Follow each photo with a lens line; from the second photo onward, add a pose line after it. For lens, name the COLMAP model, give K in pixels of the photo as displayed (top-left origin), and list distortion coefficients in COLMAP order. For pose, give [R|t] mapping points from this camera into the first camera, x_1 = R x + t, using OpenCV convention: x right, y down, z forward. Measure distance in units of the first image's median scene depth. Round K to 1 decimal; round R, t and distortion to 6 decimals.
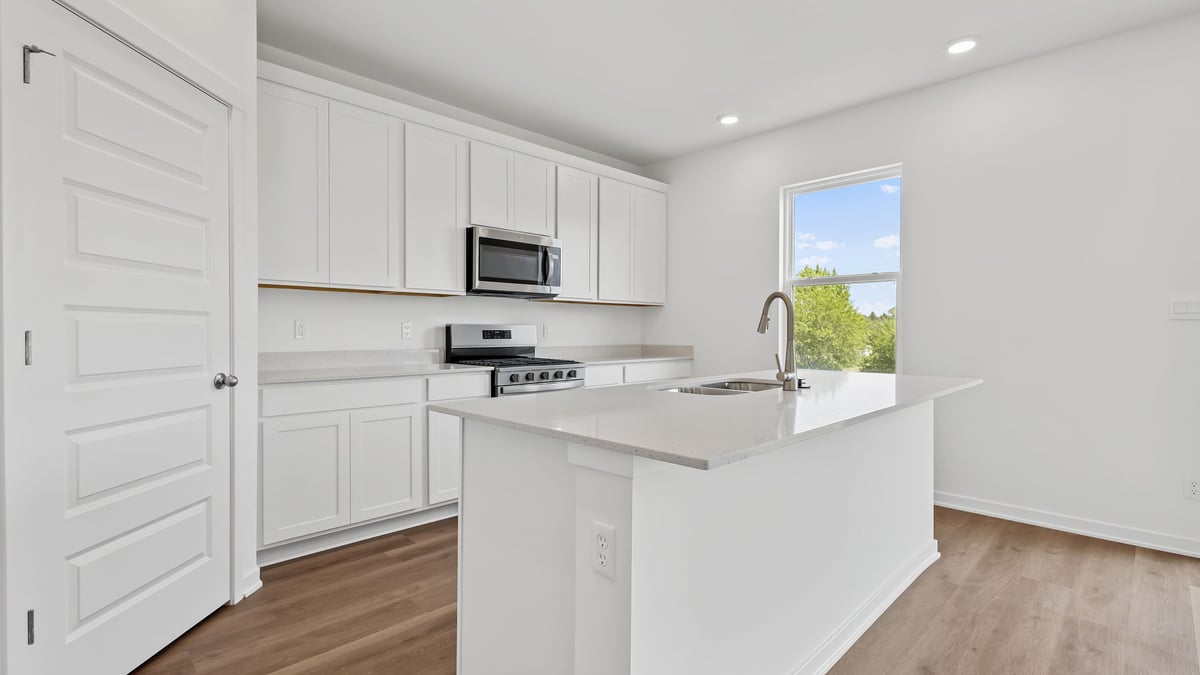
lens RADIAL K [[553.4, 0, 590.4], [0, 553.4, 335.2], [0, 0, 1]] dist [0.000525, -0.000462]
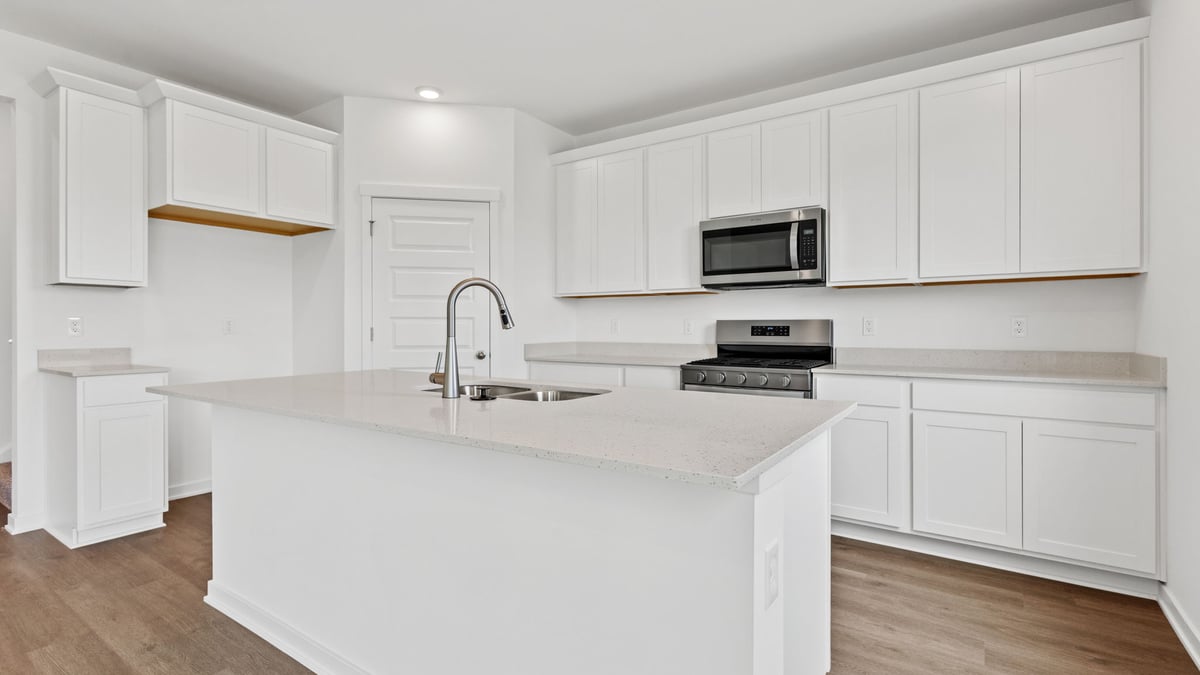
lens RADIAL K [[553.4, 0, 590.4], [0, 553.4, 335.2], [0, 0, 1]] dist [0.000525, -0.000462]
pose [[0.186779, 0.011453, -0.982335, 0.782667], [-0.006164, 0.999926, 0.010486, -0.002232], [0.982383, 0.004097, 0.186835, 0.661658]]
